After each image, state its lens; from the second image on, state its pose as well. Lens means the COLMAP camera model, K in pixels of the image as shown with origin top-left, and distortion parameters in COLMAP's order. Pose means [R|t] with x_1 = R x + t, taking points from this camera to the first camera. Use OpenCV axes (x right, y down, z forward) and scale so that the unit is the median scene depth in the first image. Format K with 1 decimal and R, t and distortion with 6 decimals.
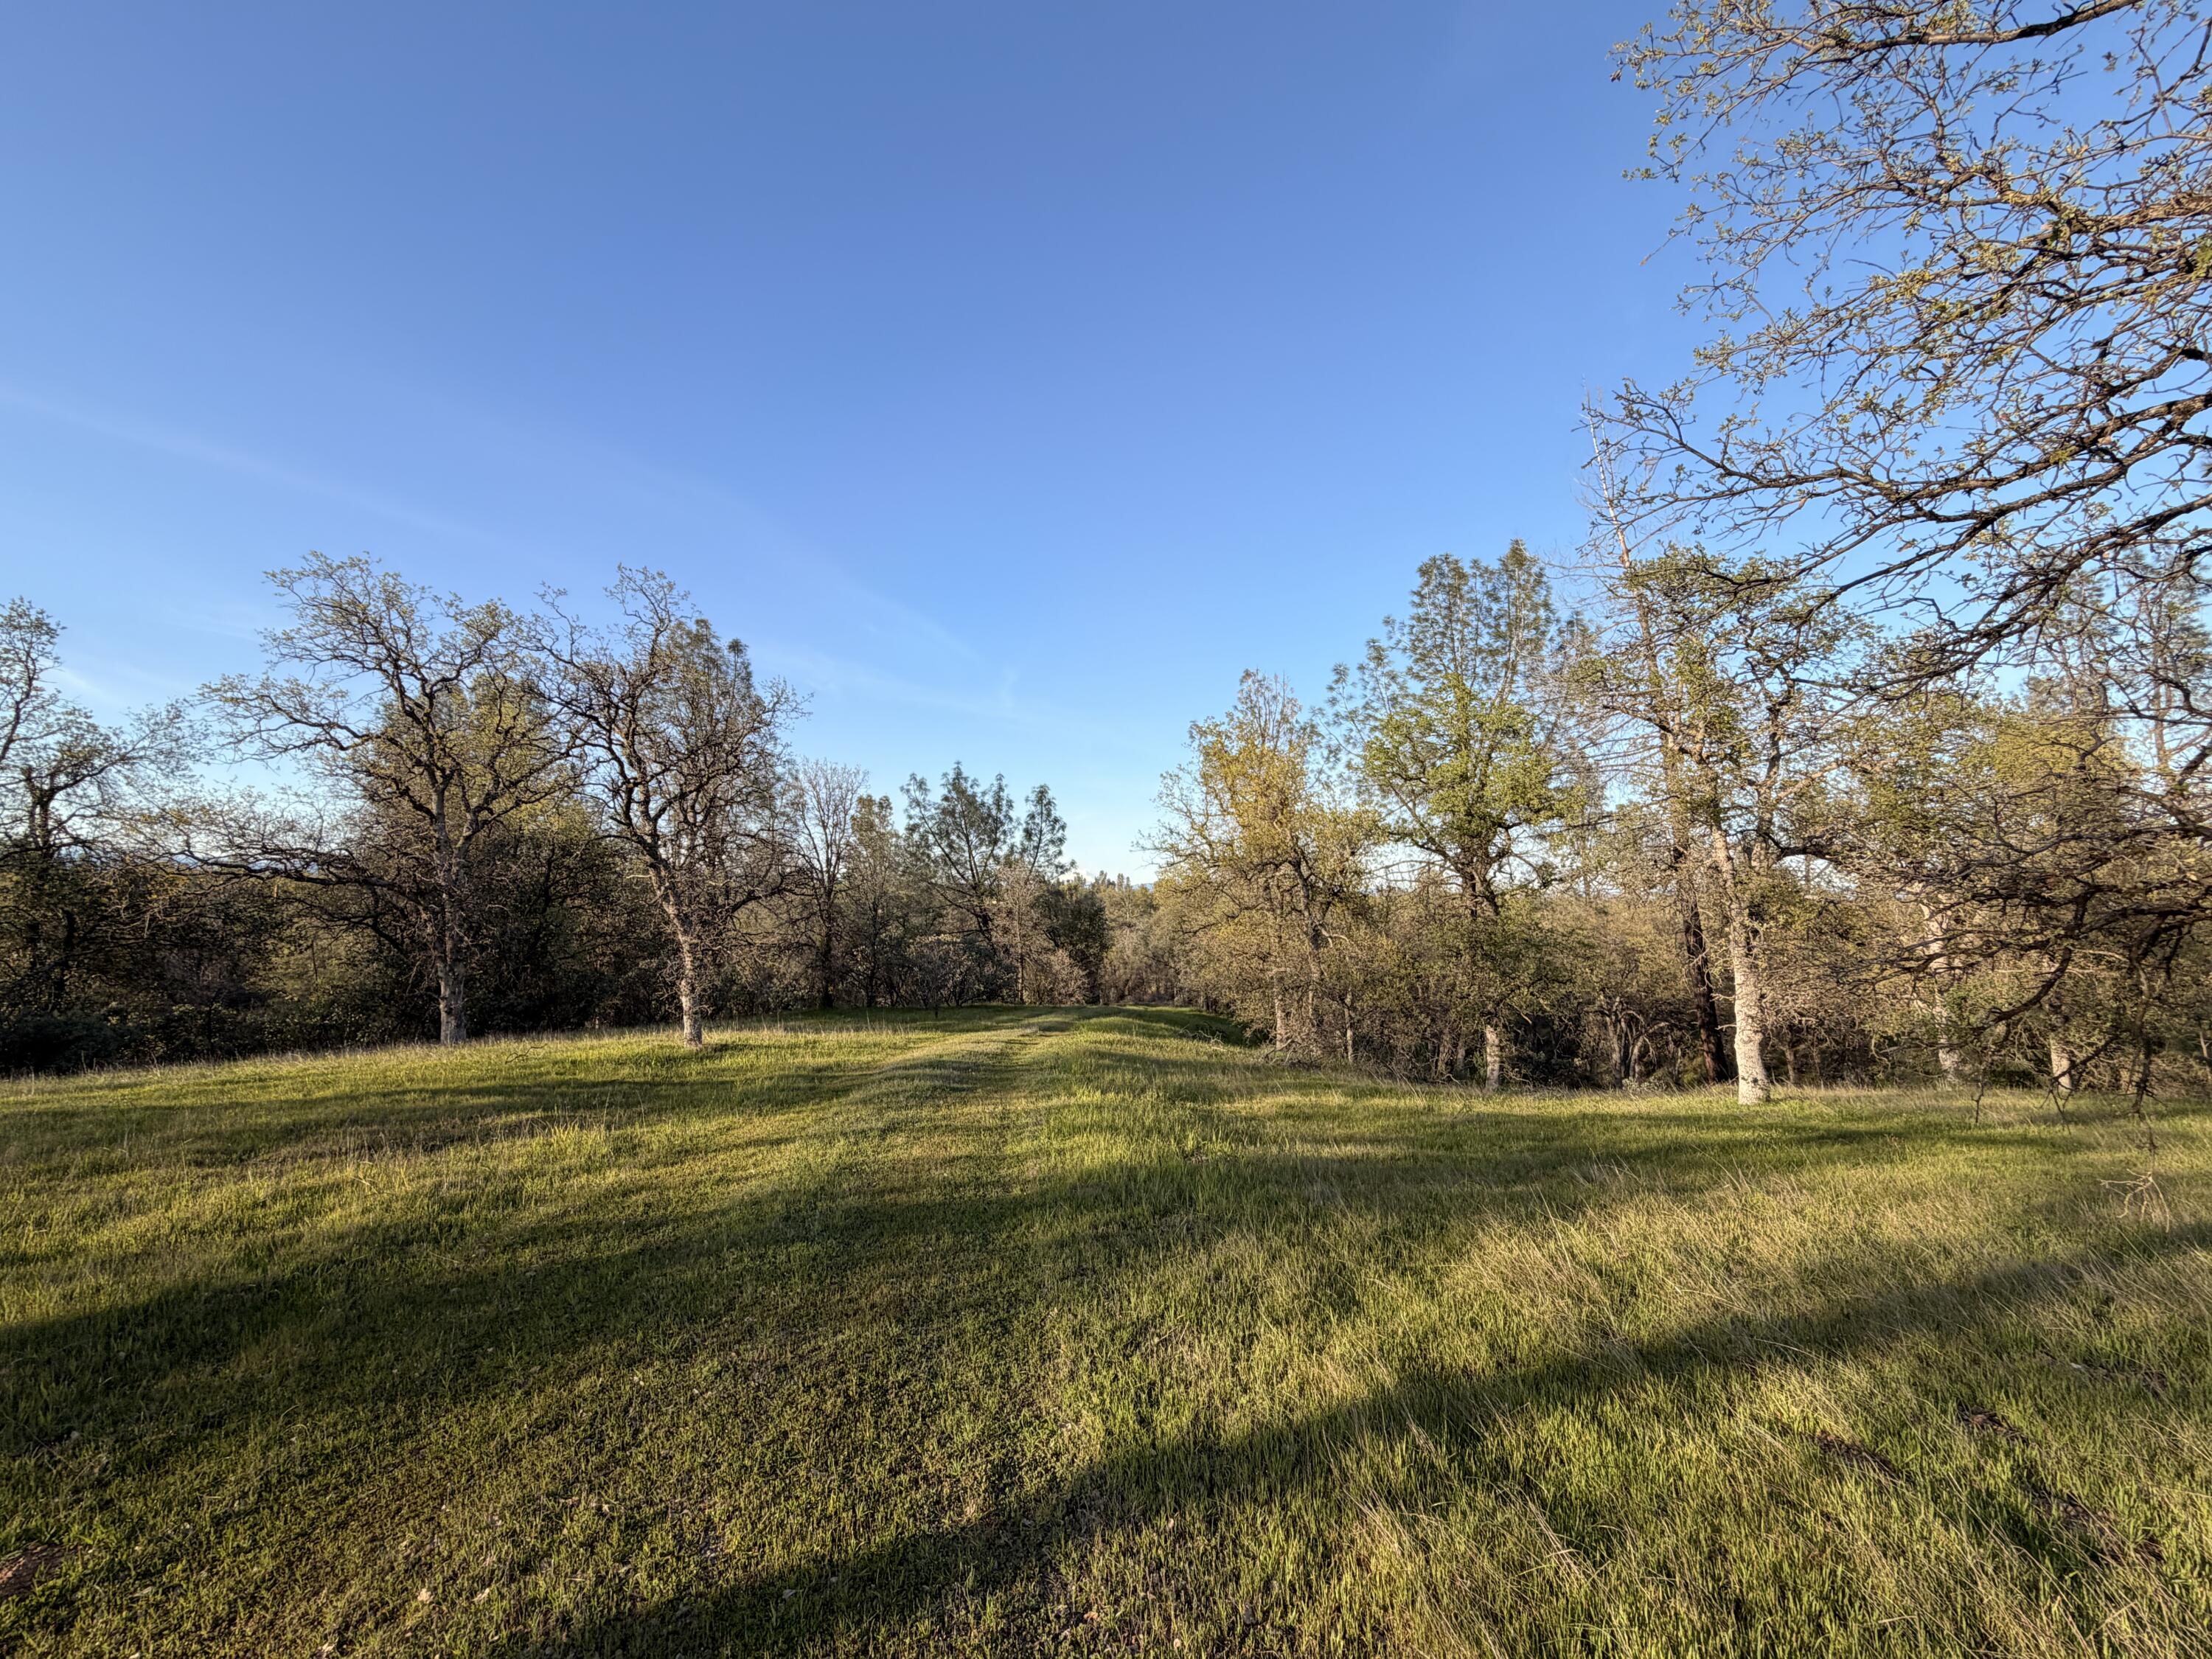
lens RADIAL K [[892.2, 0, 1097.0], [0, 892.2, 825.2], [0, 0, 1]] dist [-0.002791, -0.000708]
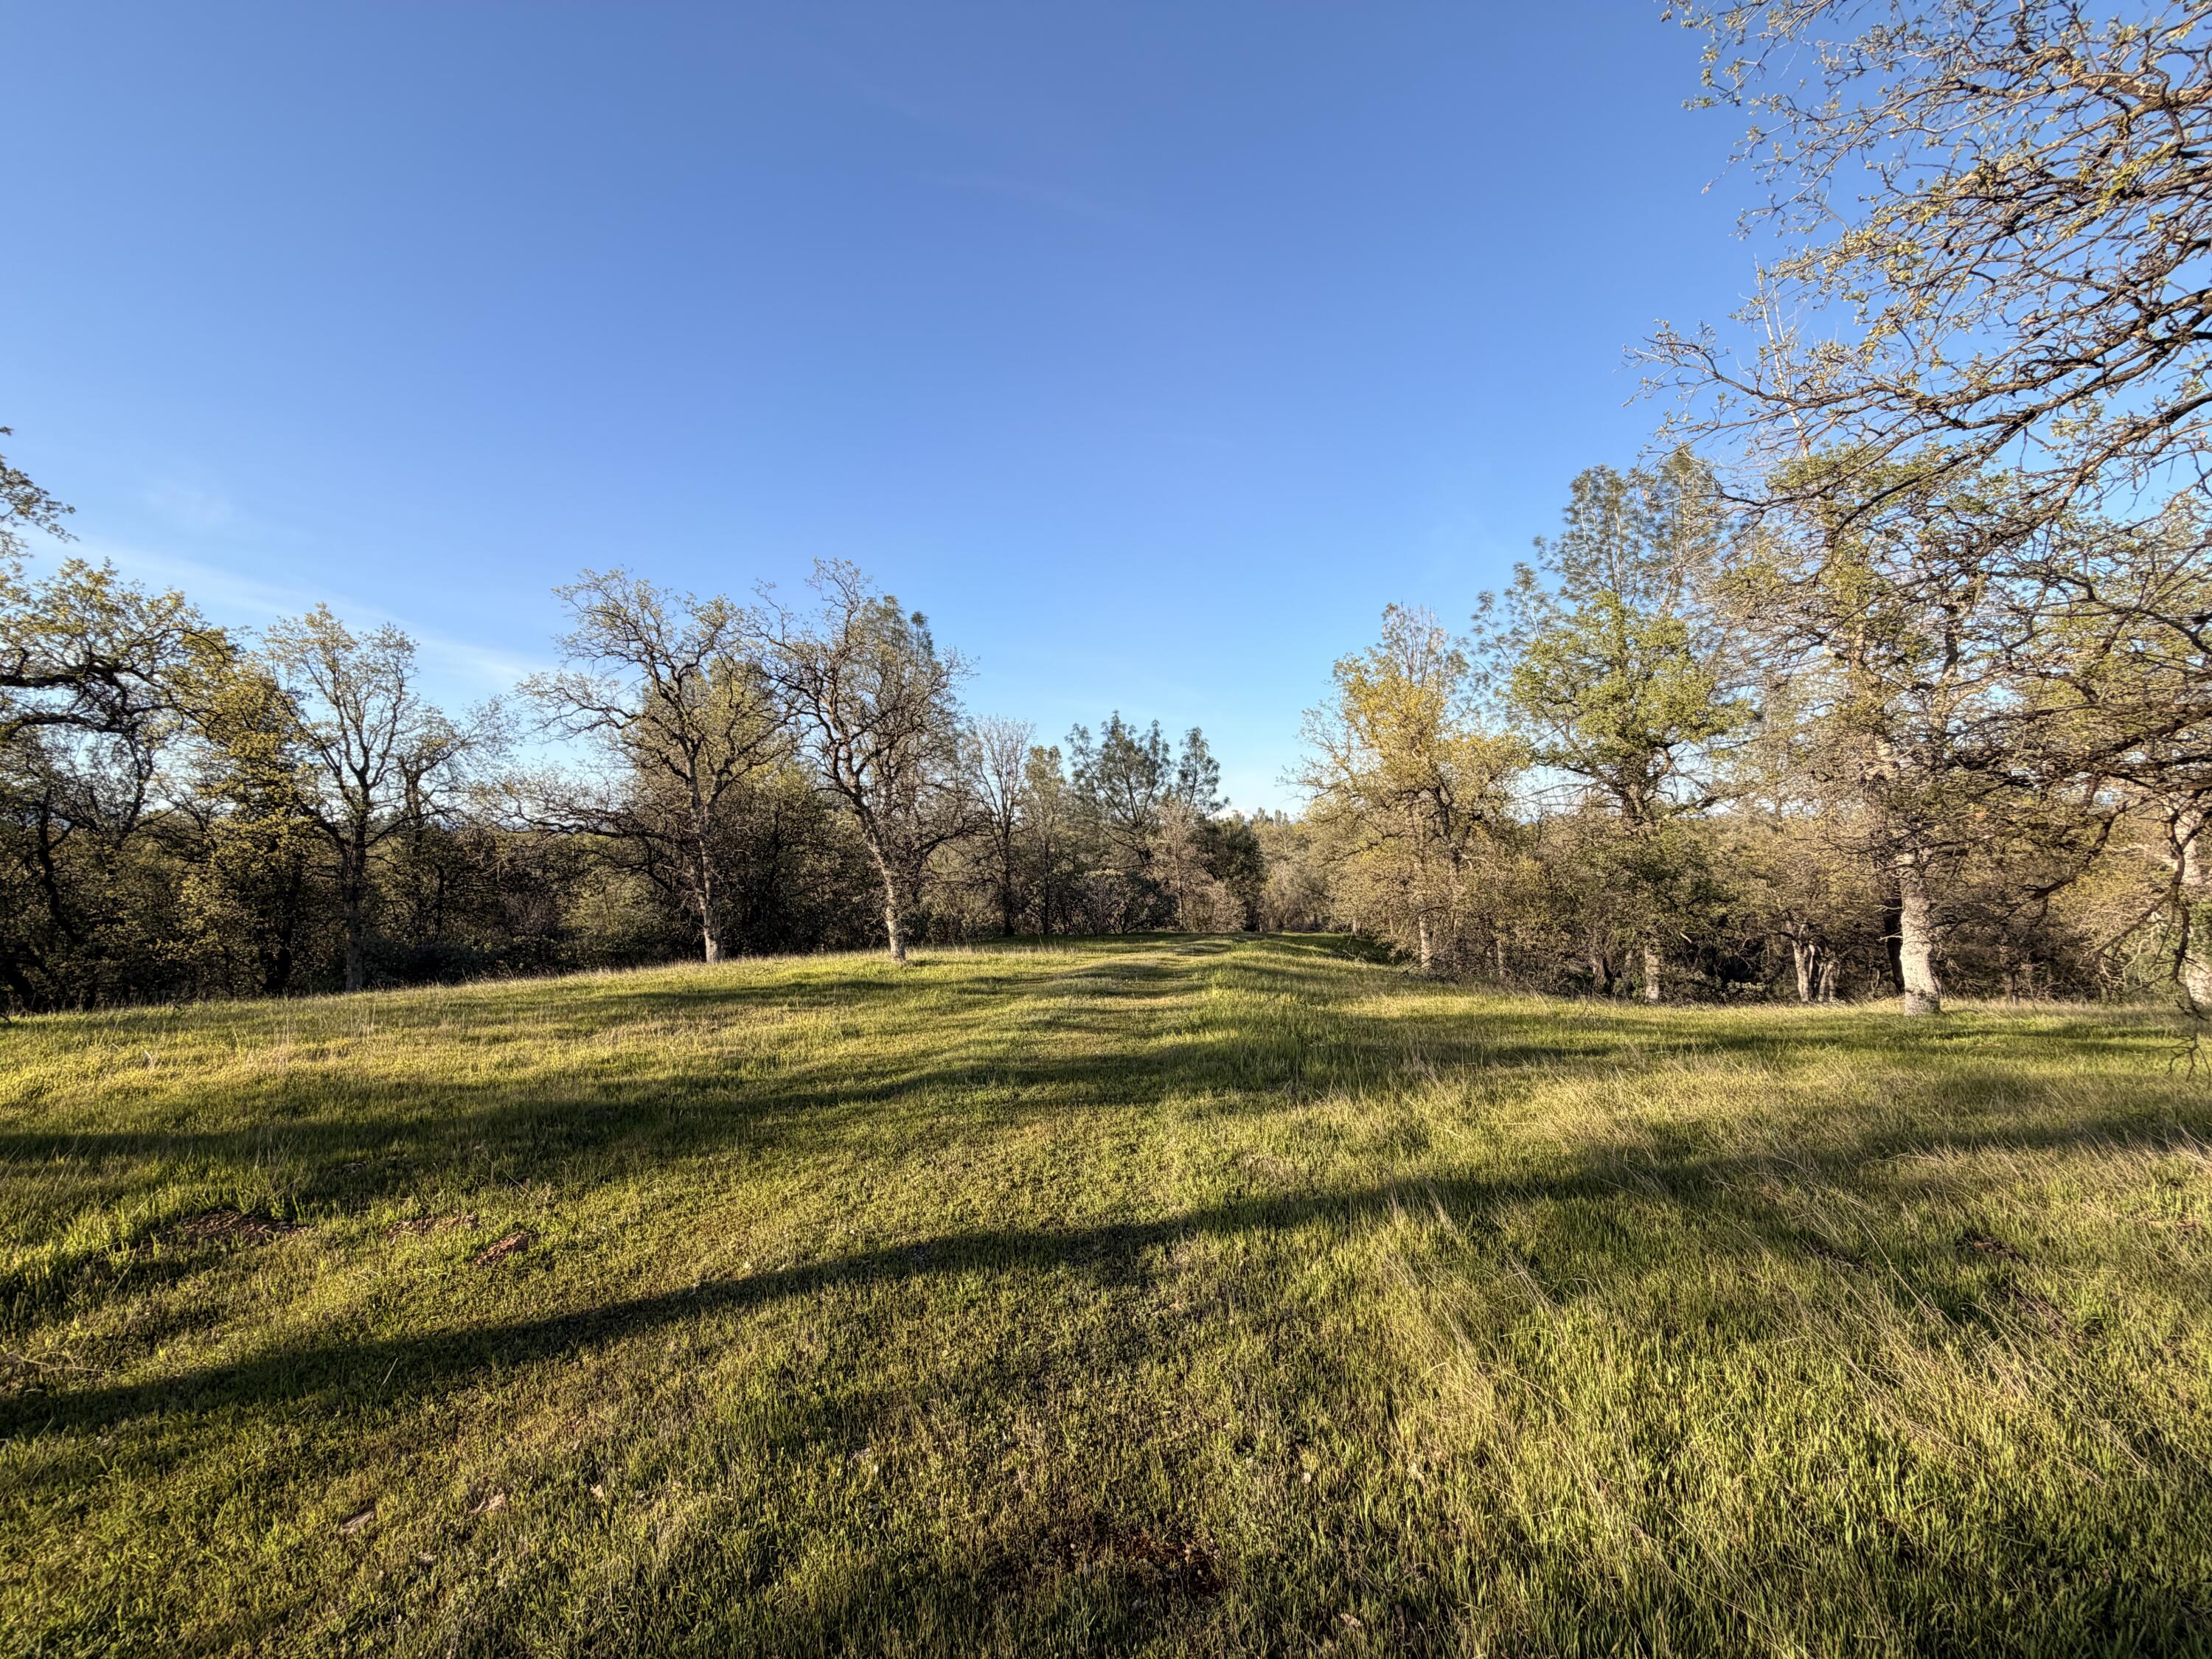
lens RADIAL K [[892.2, 0, 1114.1], [0, 892.2, 829.0], [0, 0, 1]] dist [-0.002791, -0.000708]
pose [[0.982675, -0.031974, -0.182559, 0.046694], [0.043605, 0.997242, 0.060059, 0.009523], [0.180135, -0.066979, 0.981359, -0.092687]]
